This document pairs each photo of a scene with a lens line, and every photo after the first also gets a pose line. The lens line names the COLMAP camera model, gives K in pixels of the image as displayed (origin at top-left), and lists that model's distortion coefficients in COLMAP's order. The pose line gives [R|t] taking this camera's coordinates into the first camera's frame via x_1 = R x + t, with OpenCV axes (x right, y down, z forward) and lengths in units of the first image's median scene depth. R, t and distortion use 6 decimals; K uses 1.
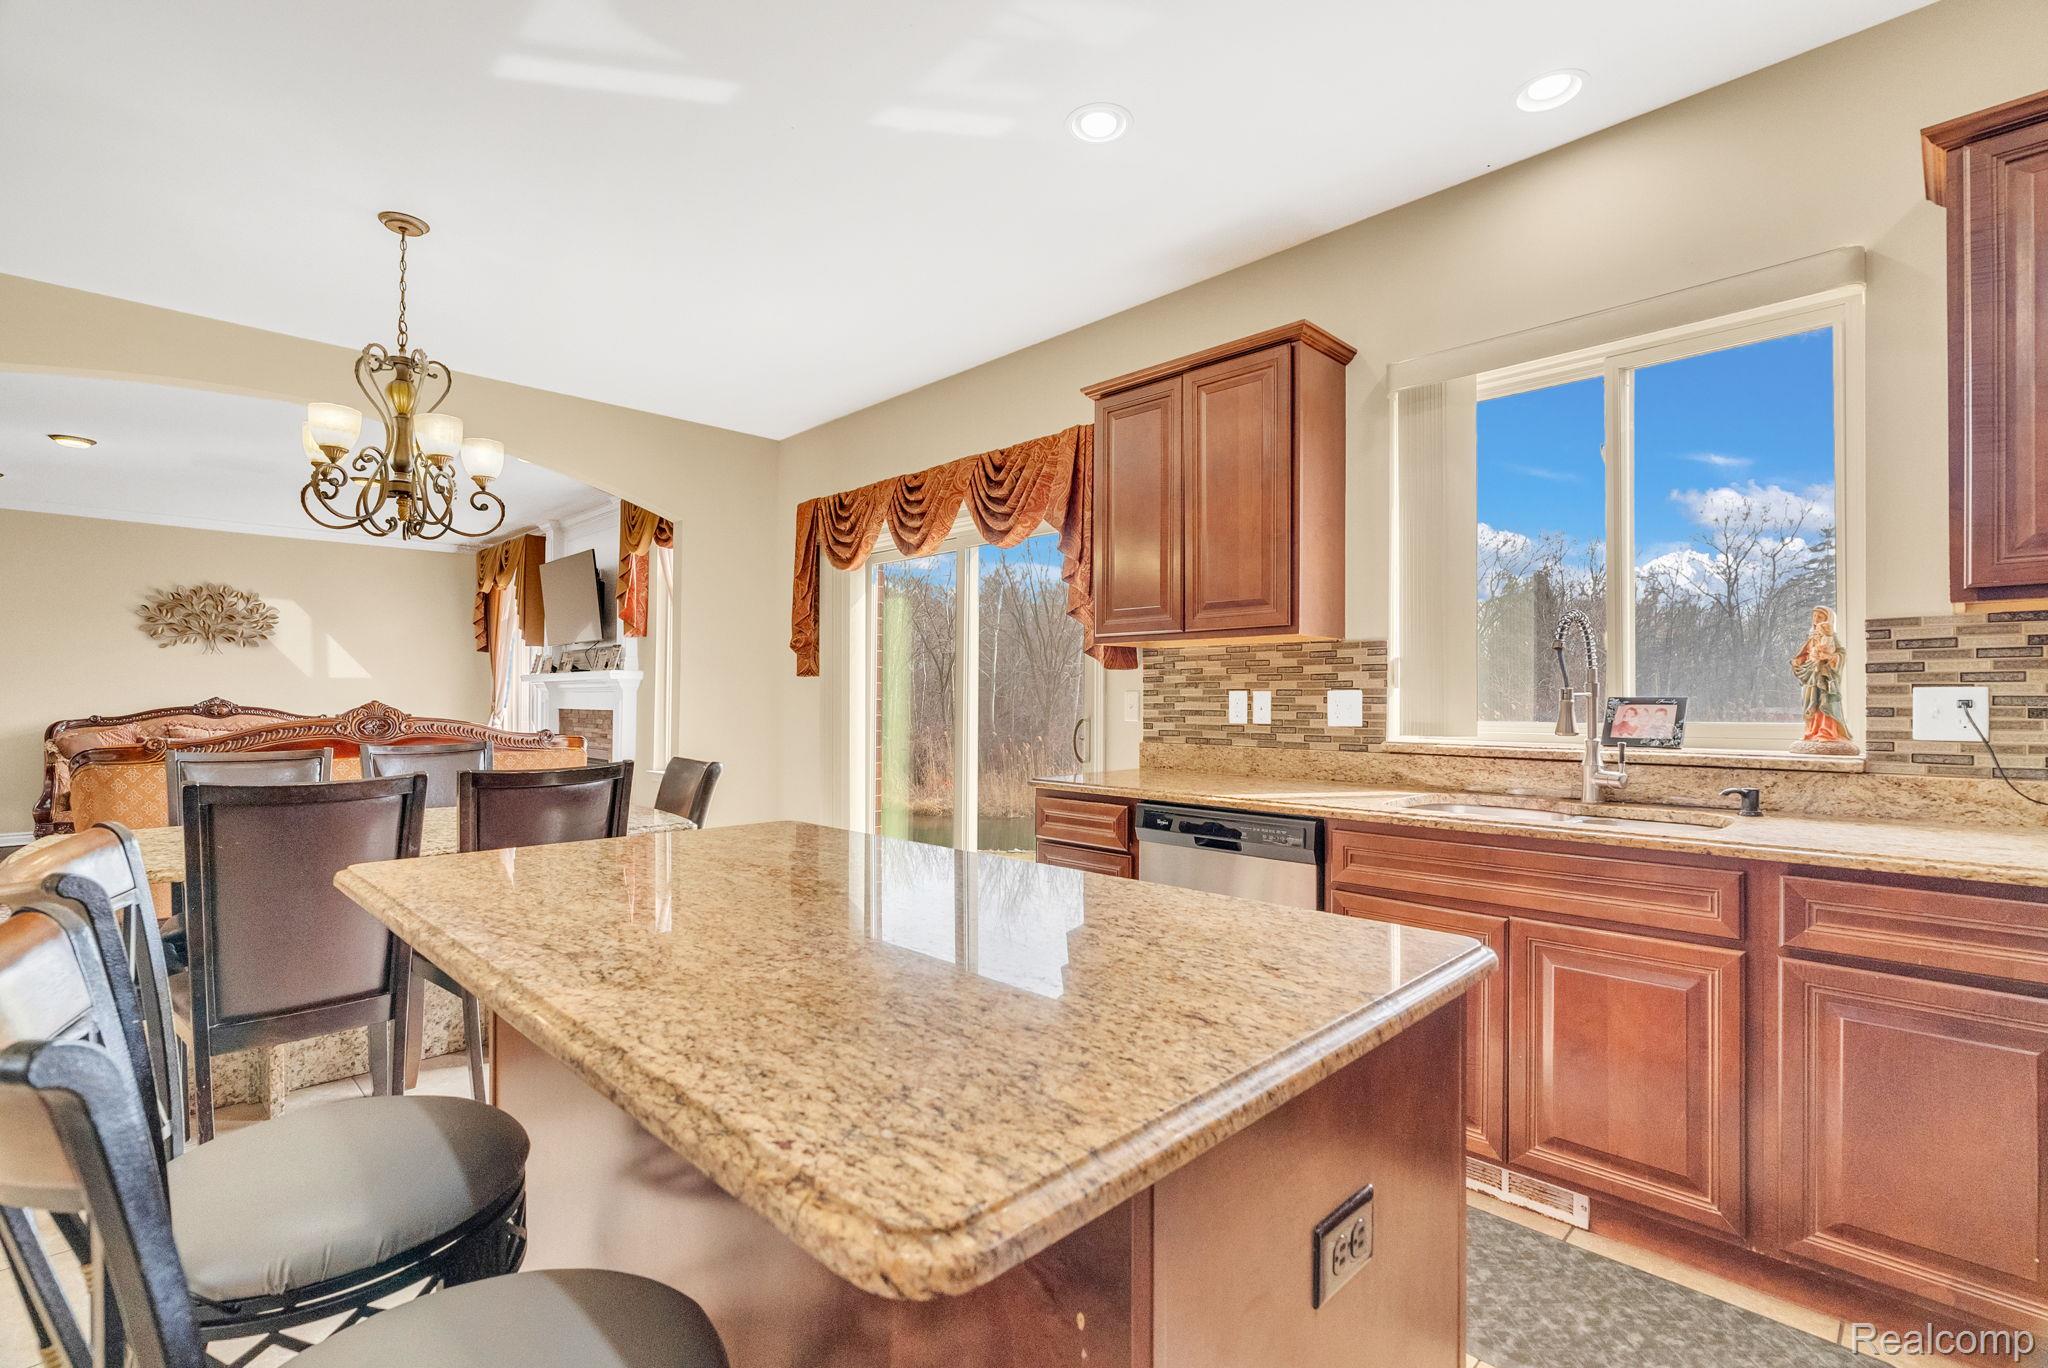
lens RADIAL K [[924.7, 0, 1021.3], [0, 924.7, 686.9], [0, 0, 1]] dist [-0.010041, 0.002323]
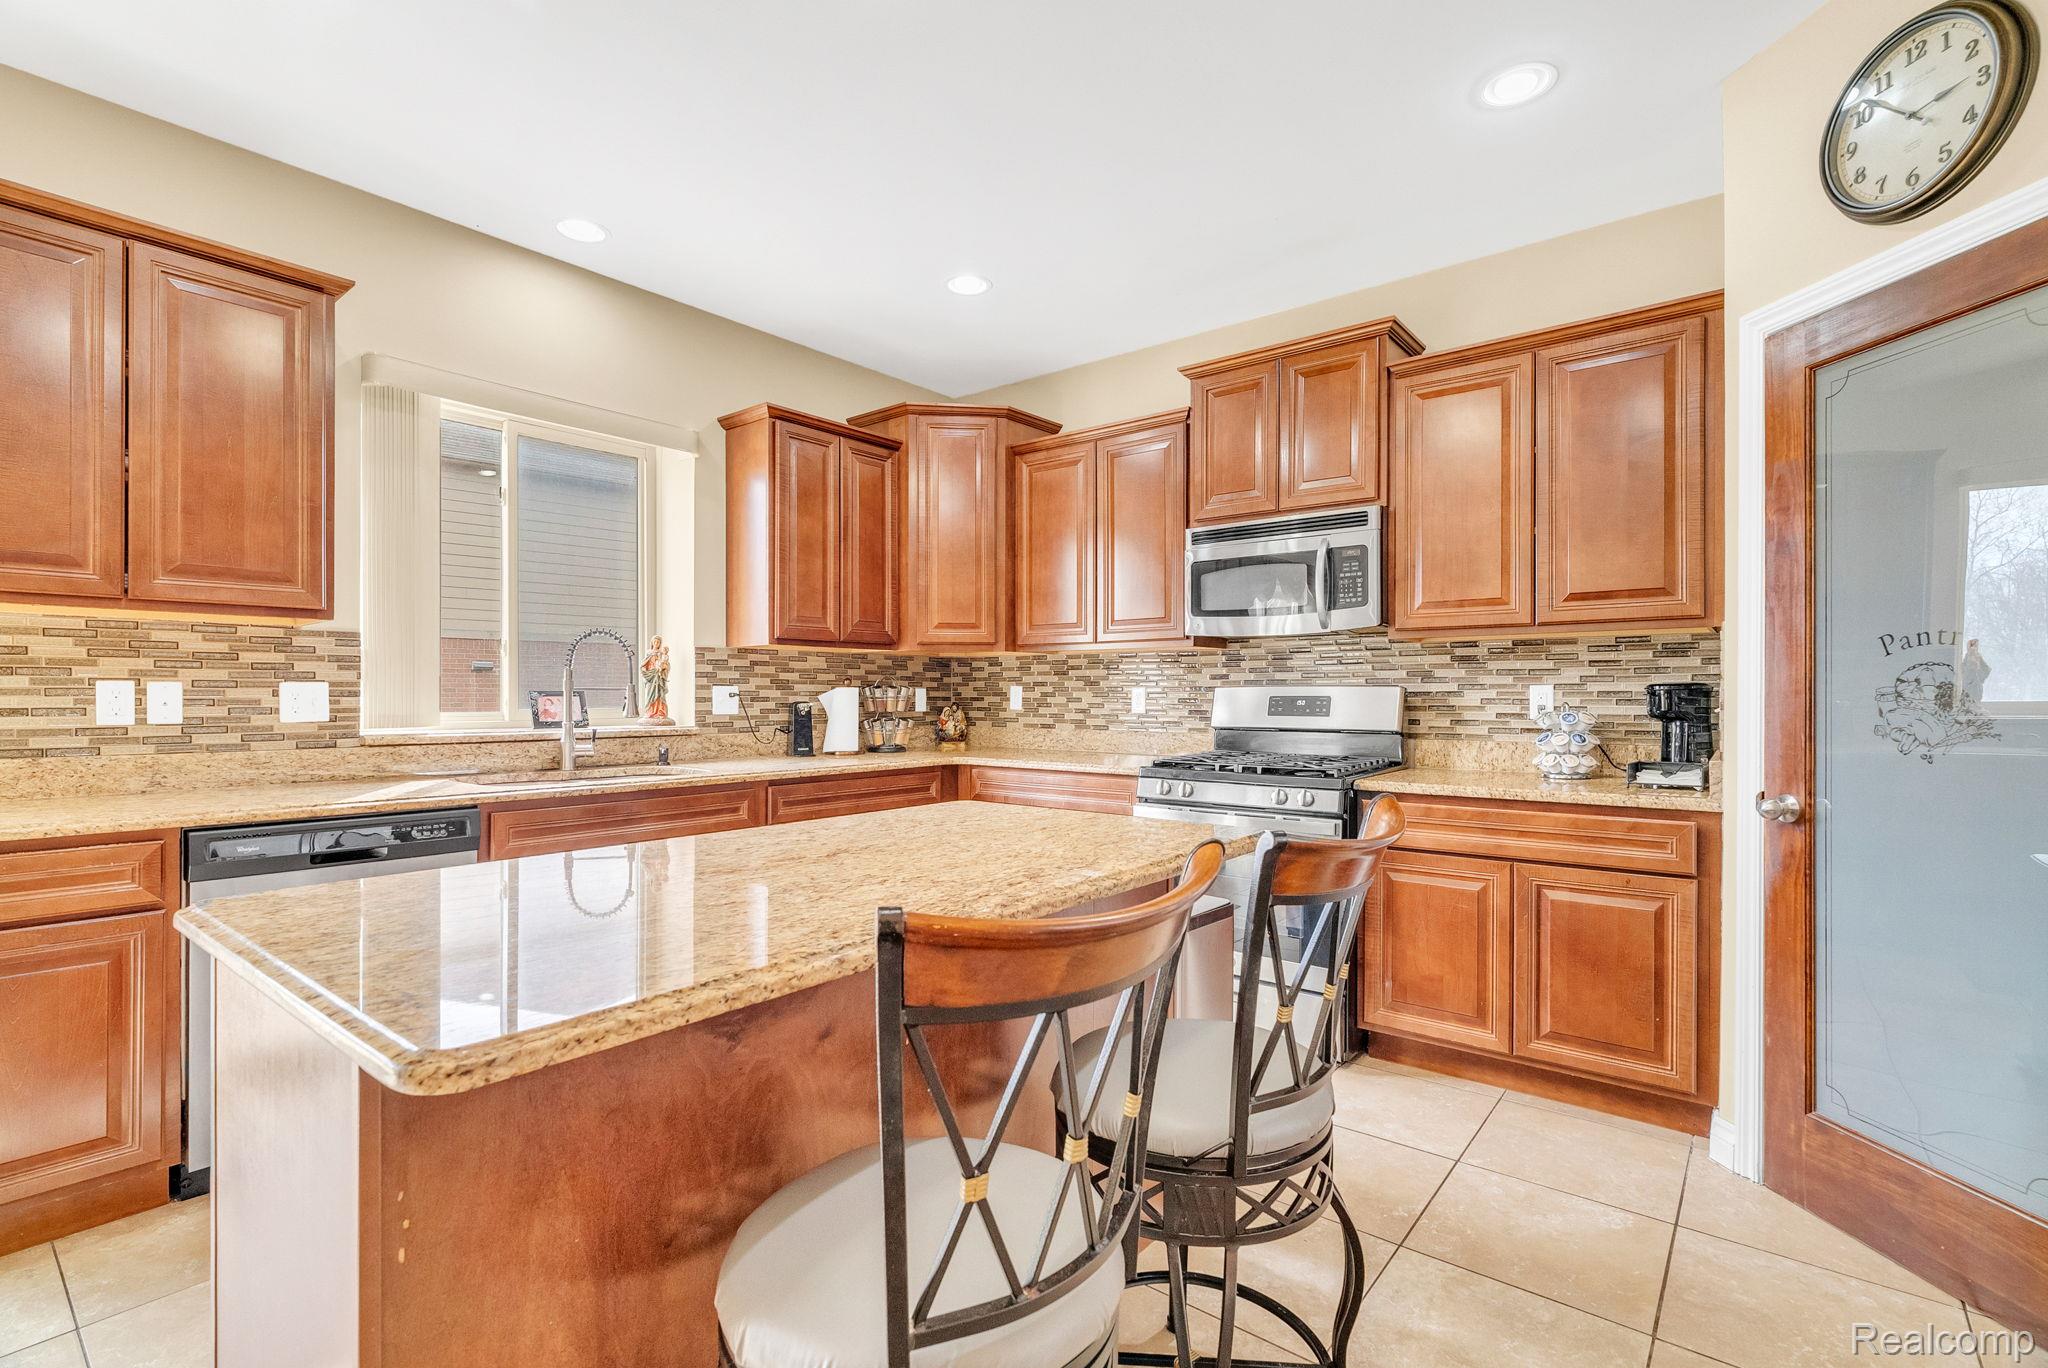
lens RADIAL K [[942.5, 0, 1035.0], [0, 942.5, 700.0], [0, 0, 1]] dist [-0.005759, 0.000017]
pose [[-0.113460, -0.005882, 0.993525, -0.613081], [-0.012141, 0.999916, 0.004533, 0.007731], [-0.993468, -0.011548, -0.113522, 0.366641]]
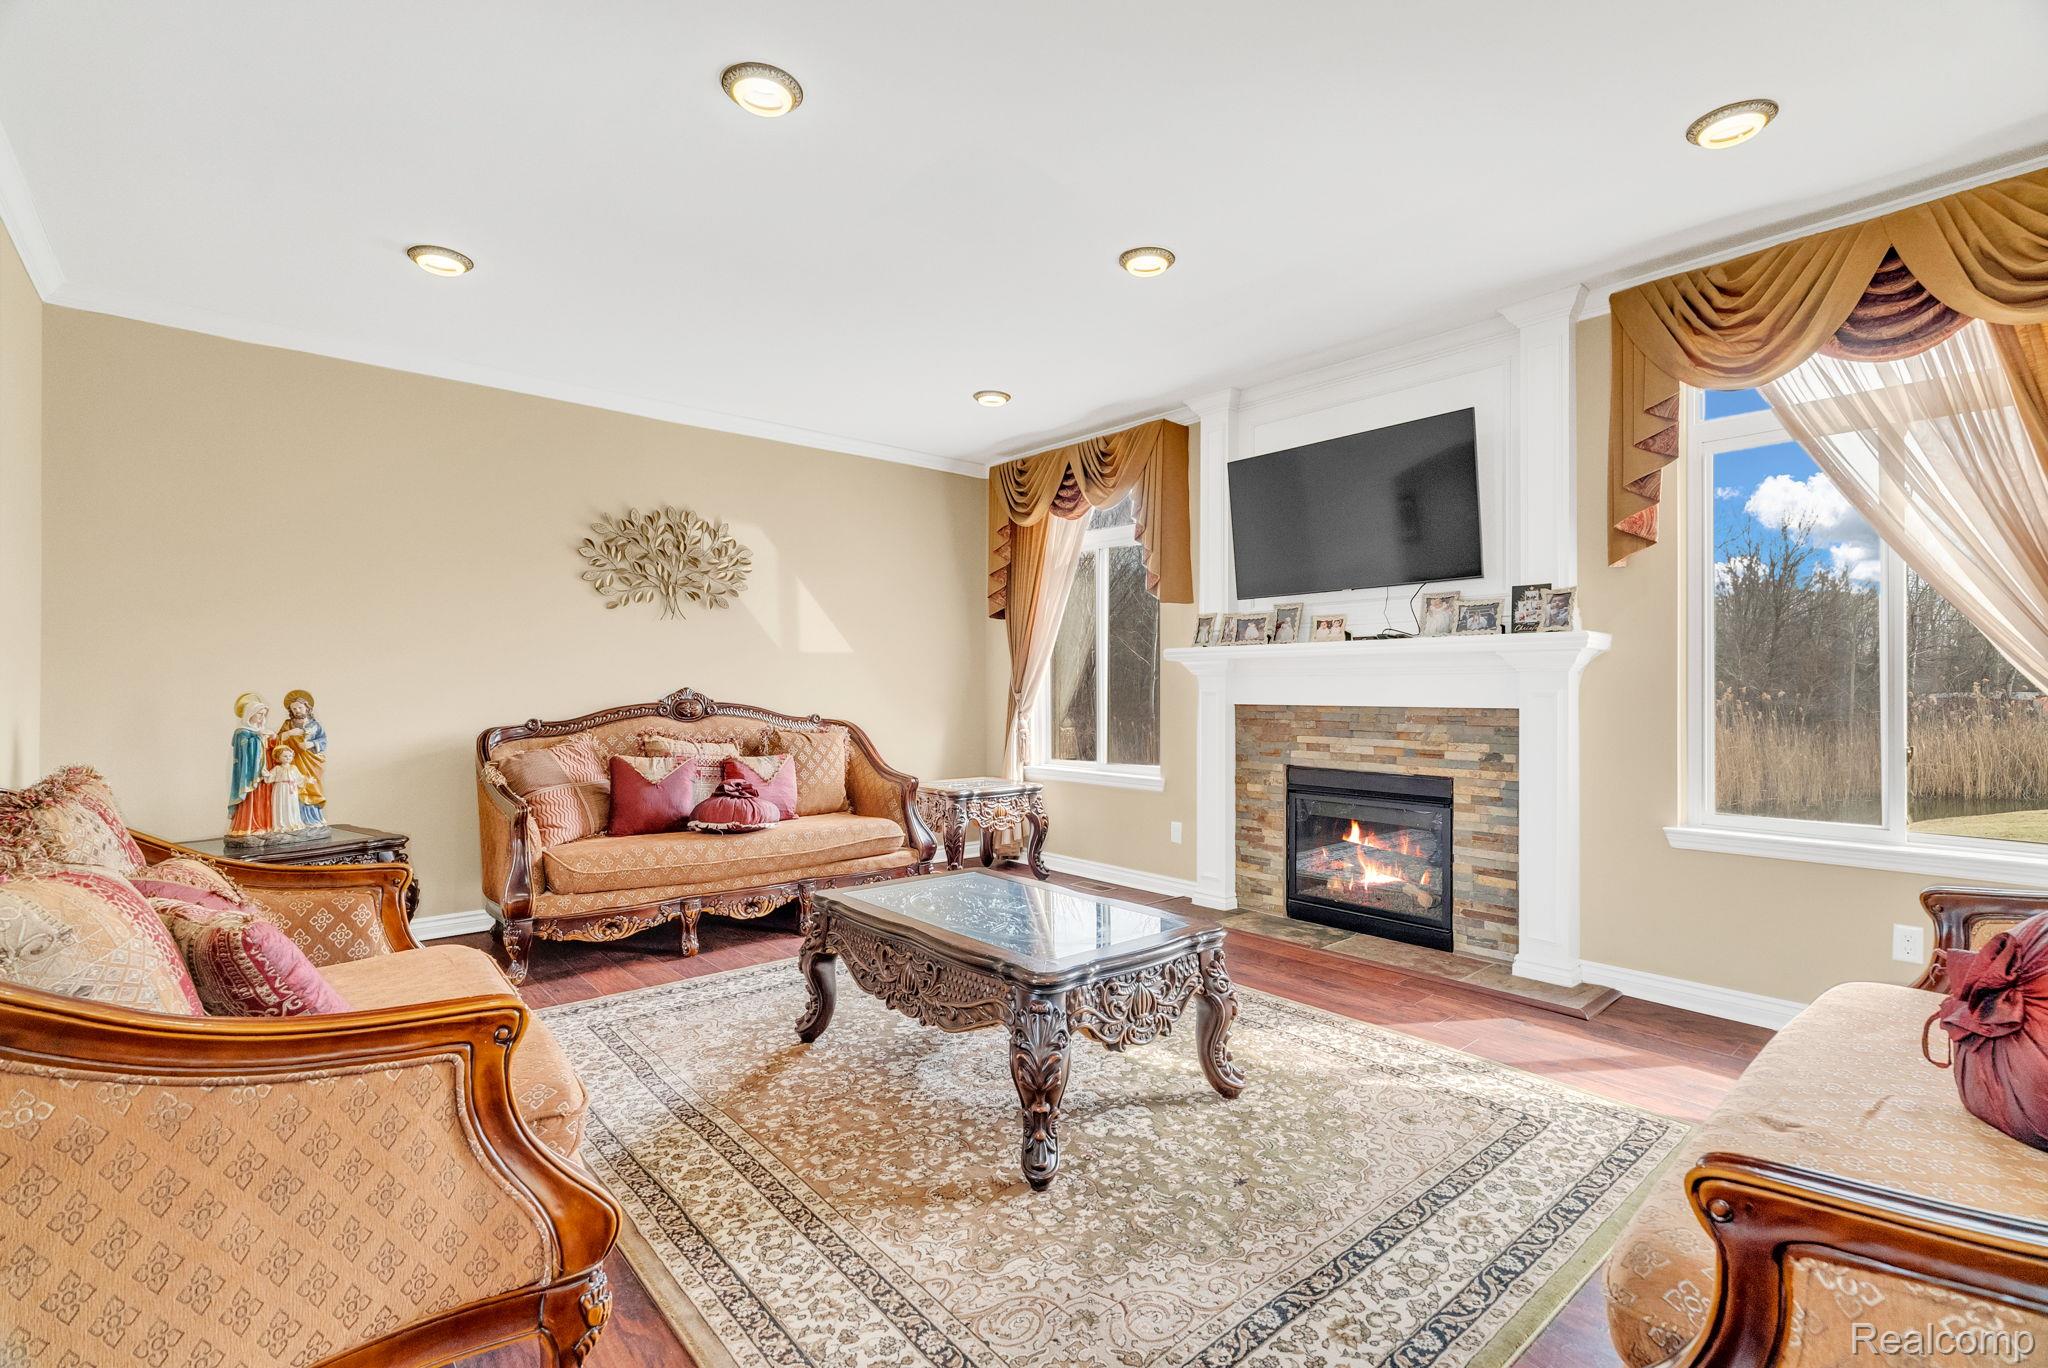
lens RADIAL K [[924.7, 0, 1031.1], [0, 924.7, 679.7], [0, 0, 1]] dist [-0.010041, 0.002323]
pose [[0.997631, -0.003872, -0.068680, -1.624380], [0.004053, 0.999989, 0.002491, 0.014113], [0.068670, -0.002764, 0.997636, 1.059090]]
